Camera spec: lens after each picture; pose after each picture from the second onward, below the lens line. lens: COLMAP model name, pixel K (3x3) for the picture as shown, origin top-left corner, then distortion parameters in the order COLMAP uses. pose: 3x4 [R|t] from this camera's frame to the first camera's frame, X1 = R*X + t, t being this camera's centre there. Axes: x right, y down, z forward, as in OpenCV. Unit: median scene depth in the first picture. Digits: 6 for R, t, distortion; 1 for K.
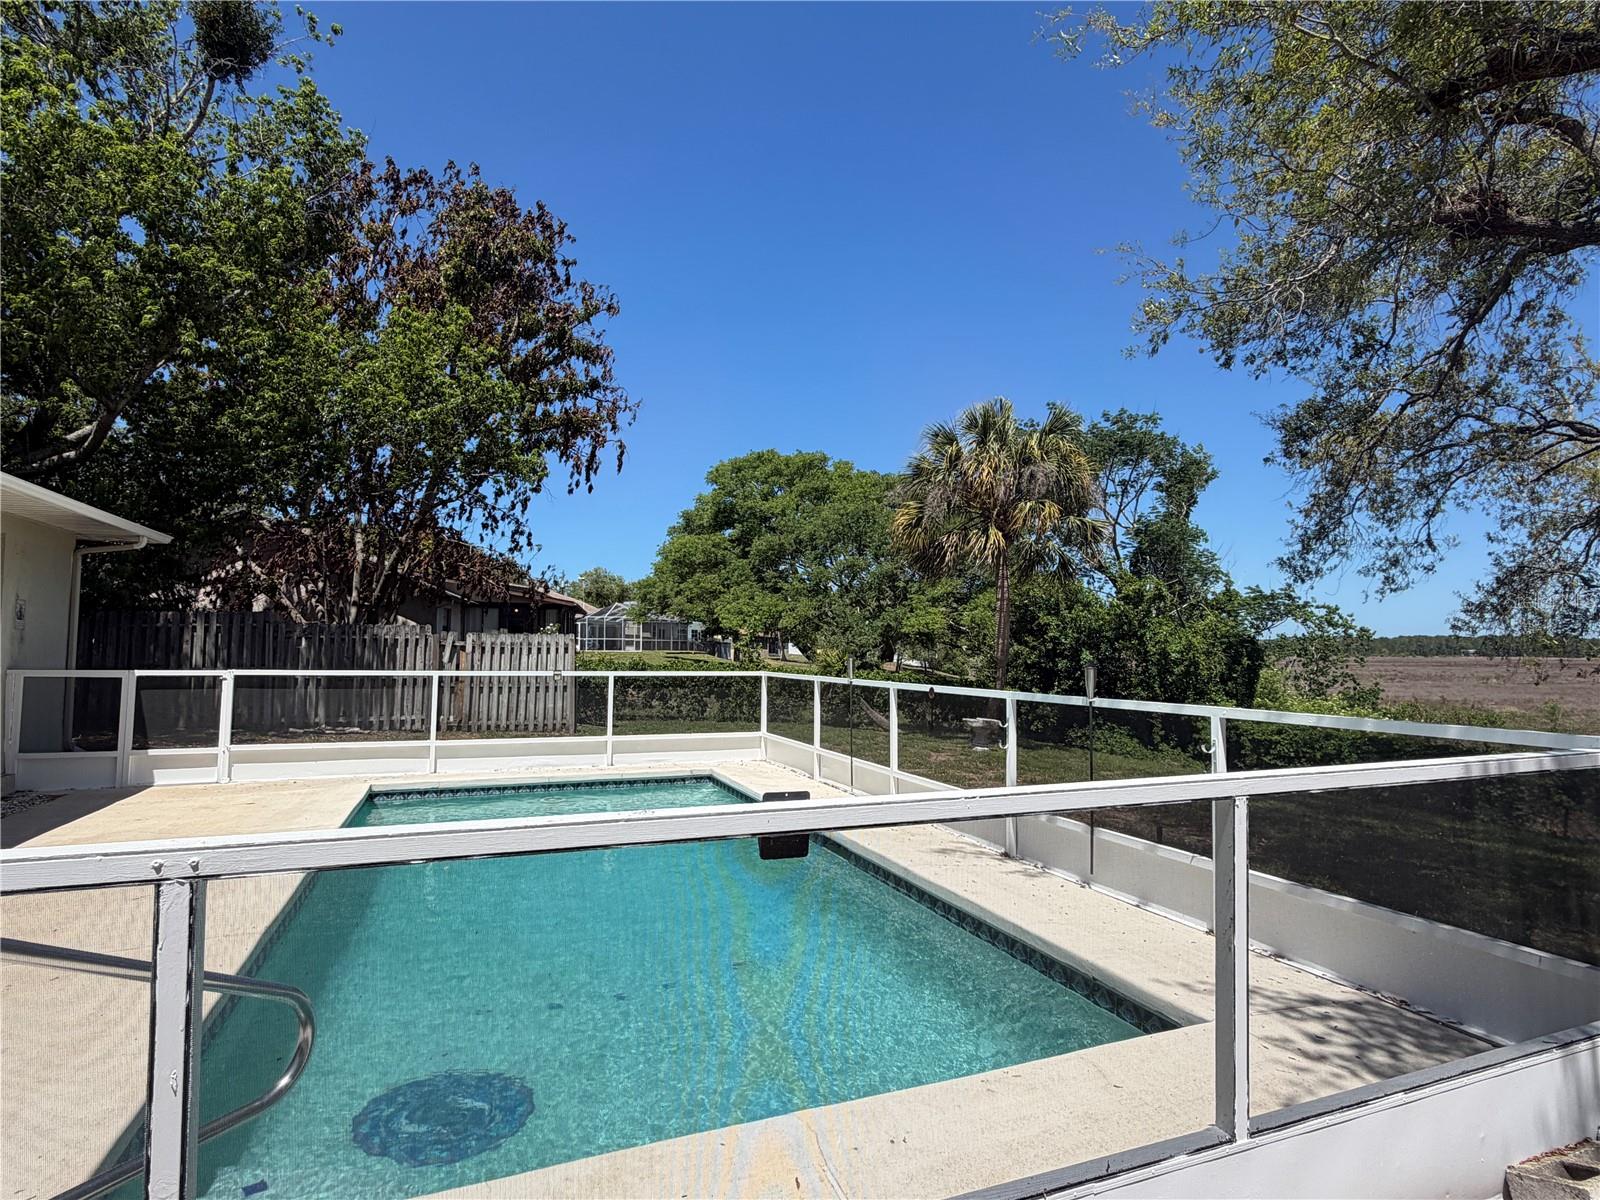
lens RADIAL K [[835.6, 0, 800.0], [0, 835.6, 600.0], [0, 0, 1]] dist [0.001817, 0.000296]
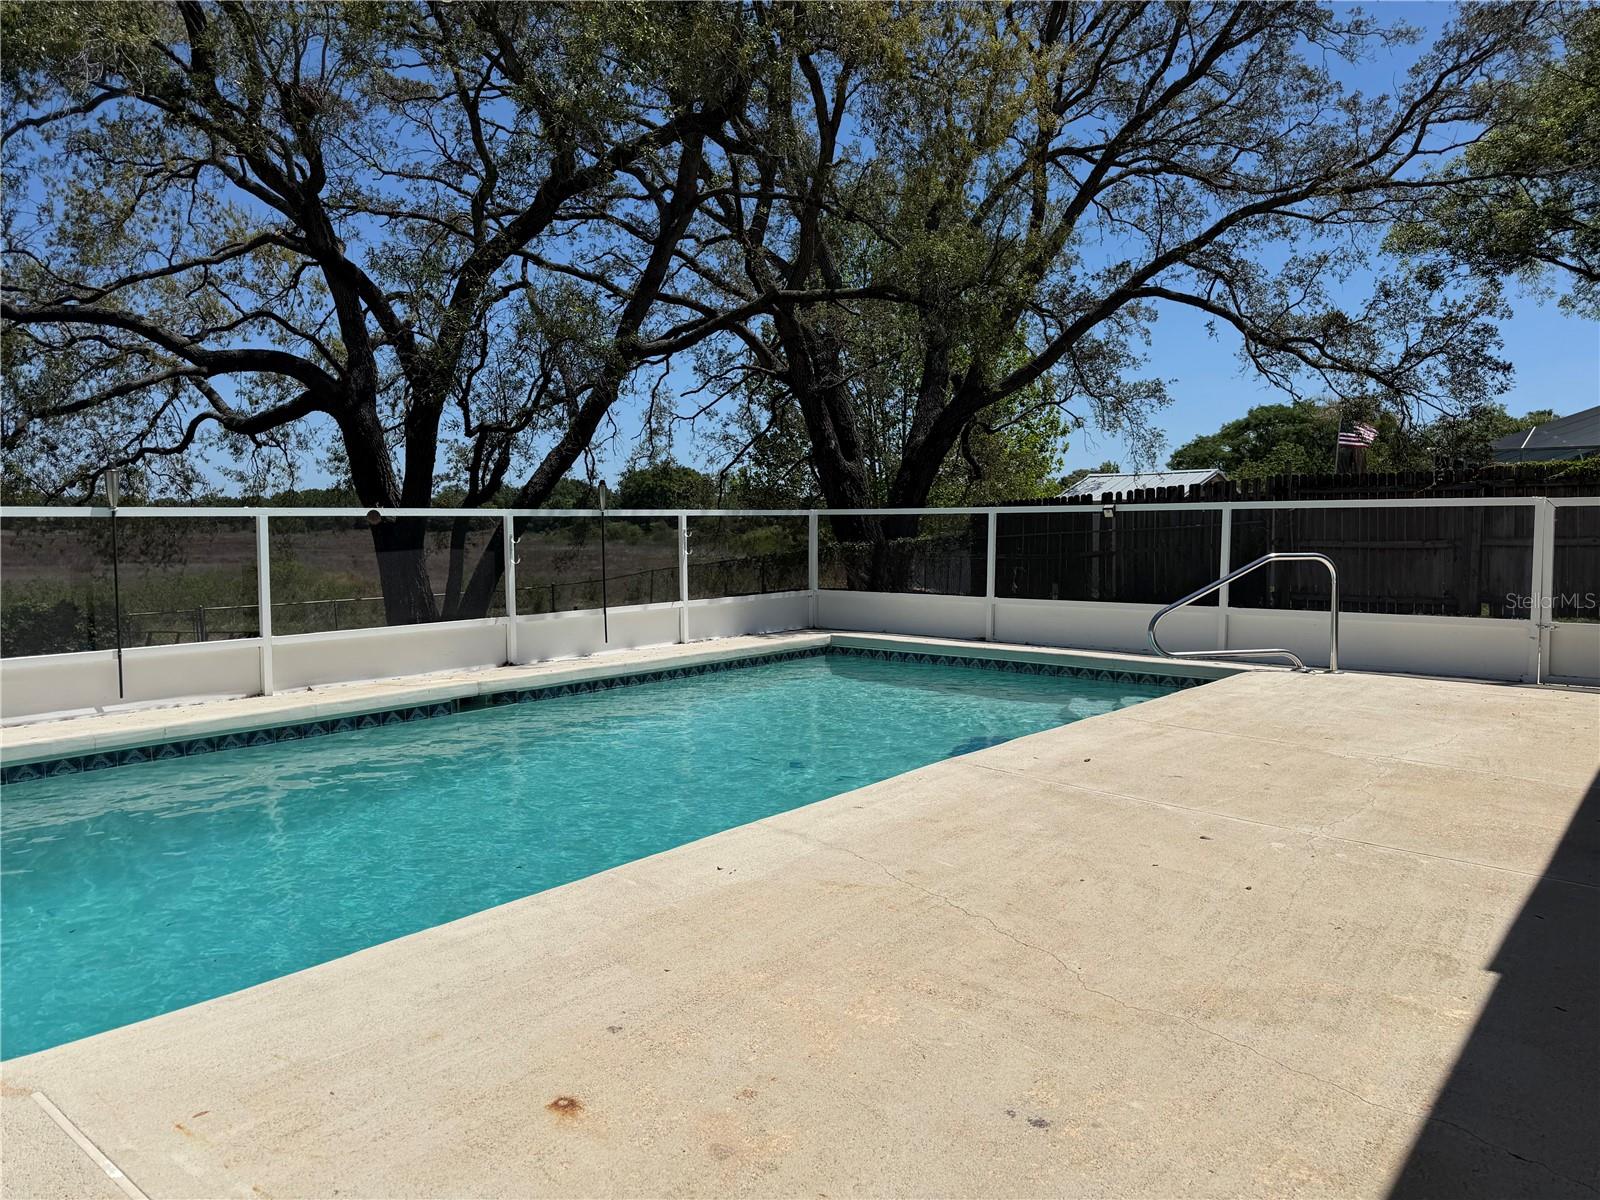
lens RADIAL K [[1114.2, 0, 803.0], [0, 1114.2, 609.9], [0, 0, 1]] dist [0.093179, -0.117013]
pose [[-0.486041, -0.098071, 0.868416, -0.459575], [-0.067638, 0.994924, 0.074501, 0.042288], [-0.871315, -0.022528, -0.490207, 0.548667]]
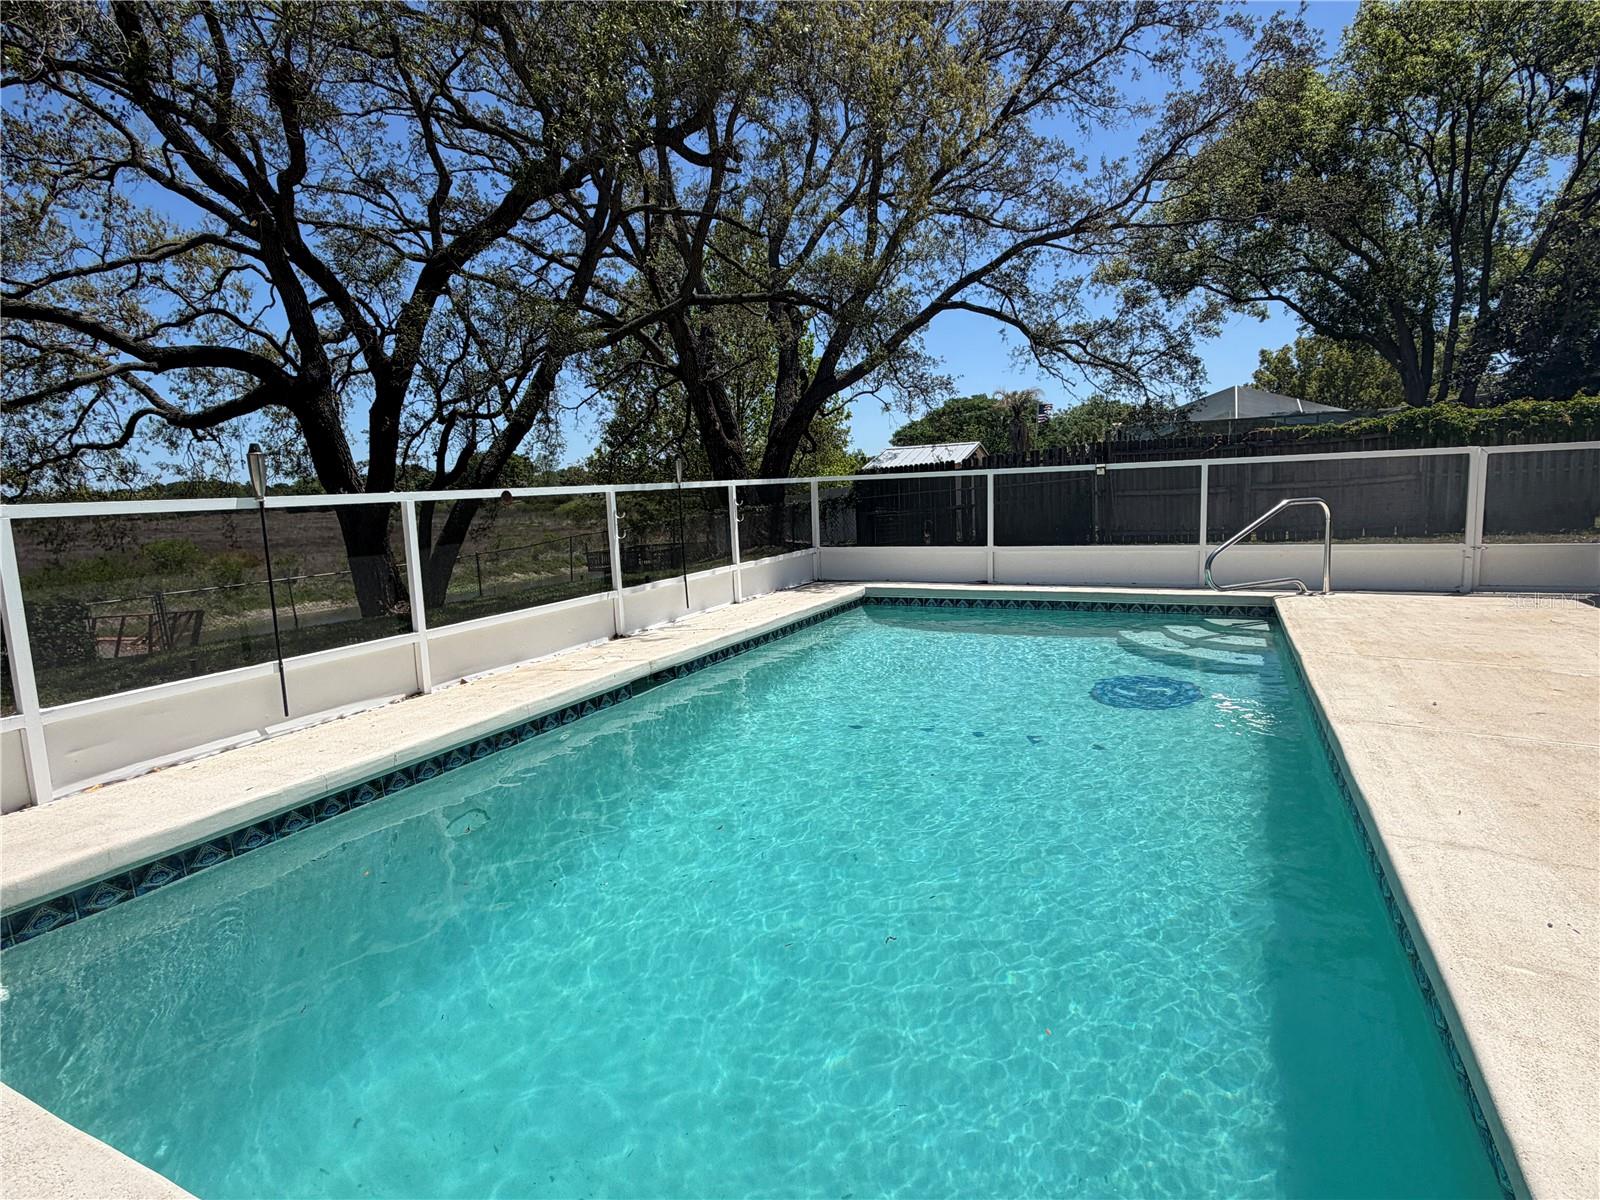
lens RADIAL K [[835.6, 0, 800.0], [0, 835.6, 600.0], [0, 0, 1]] dist [0.001817, 0.000296]
pose [[-0.673254, -0.105238, 0.731884, -0.277206], [-0.028724, 0.992795, 0.116331, 0.049838], [-0.738853, 0.057298, -0.671426, 0.620251]]
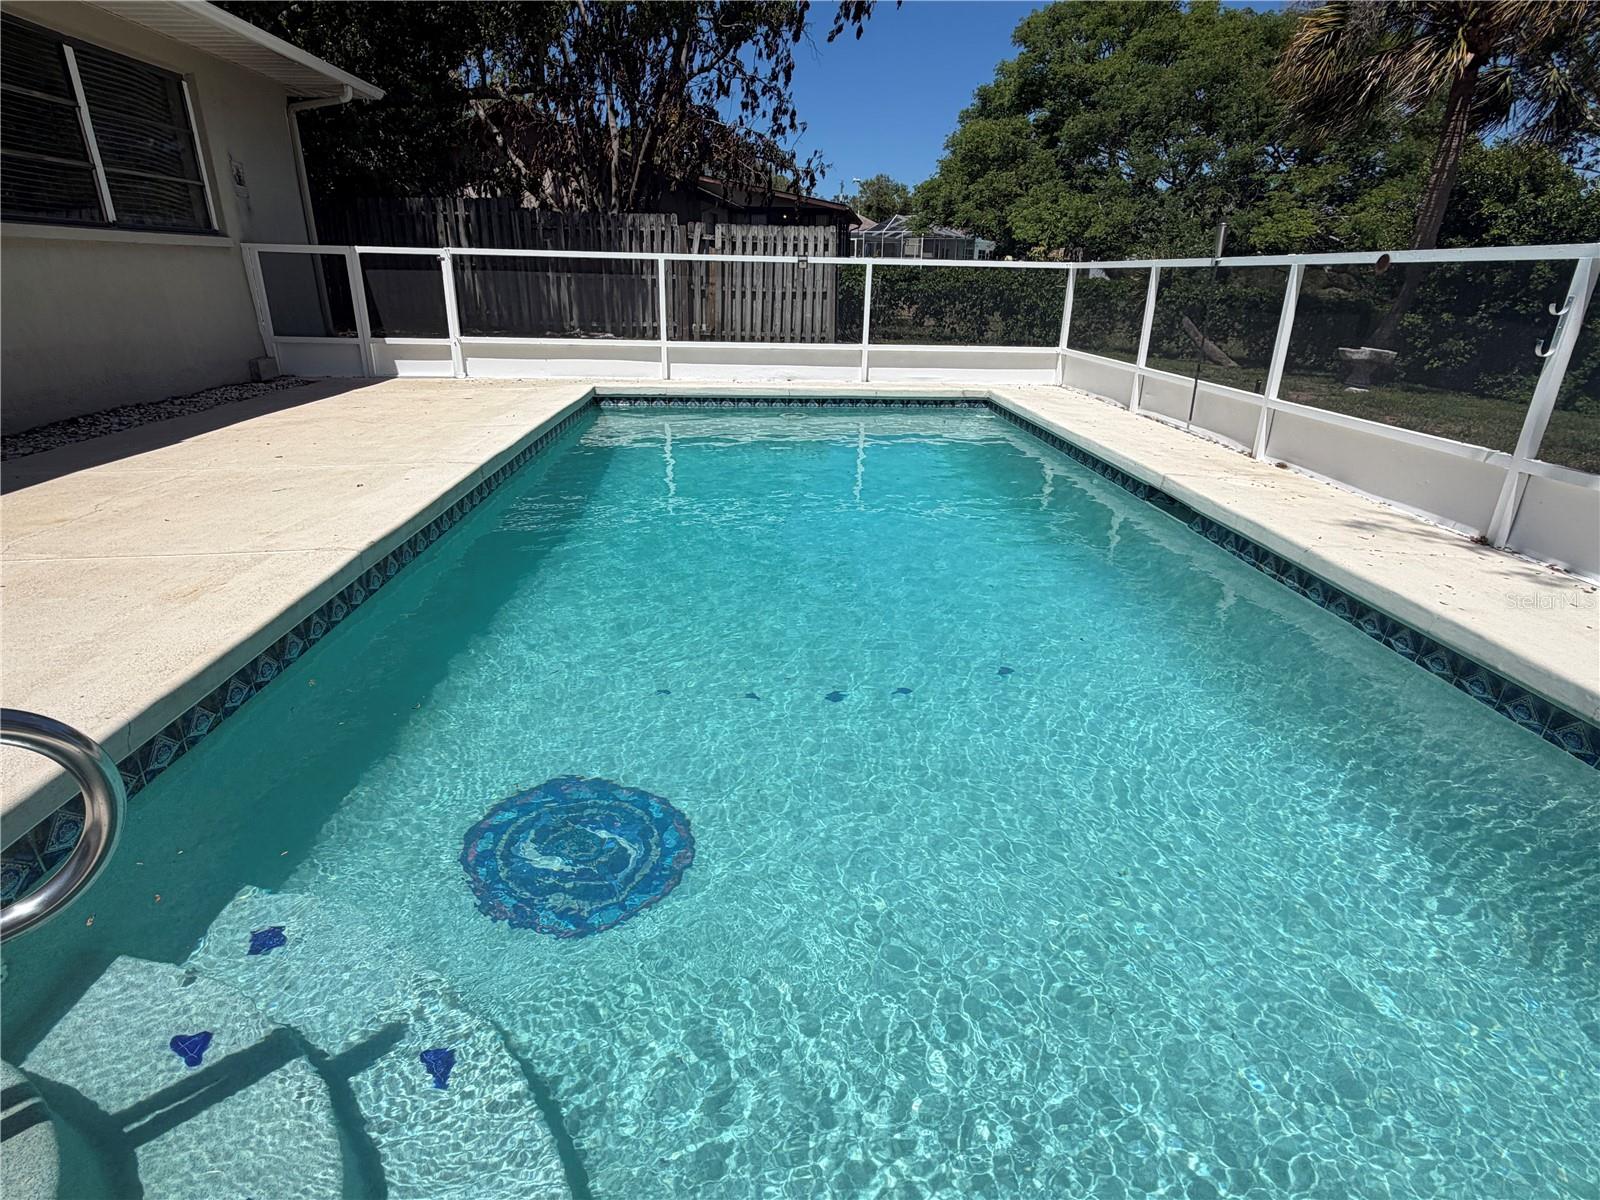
lens RADIAL K [[835.6, 0, 800.0], [0, 835.6, 600.0], [0, 0, 1]] dist [0.001817, 0.000296]
pose [[0.947860, 0.122703, -0.294117, -0.013027], [0.010024, 0.910968, 0.412355, 0.036726], [0.318528, -0.393803, 0.862241, 0.125477]]
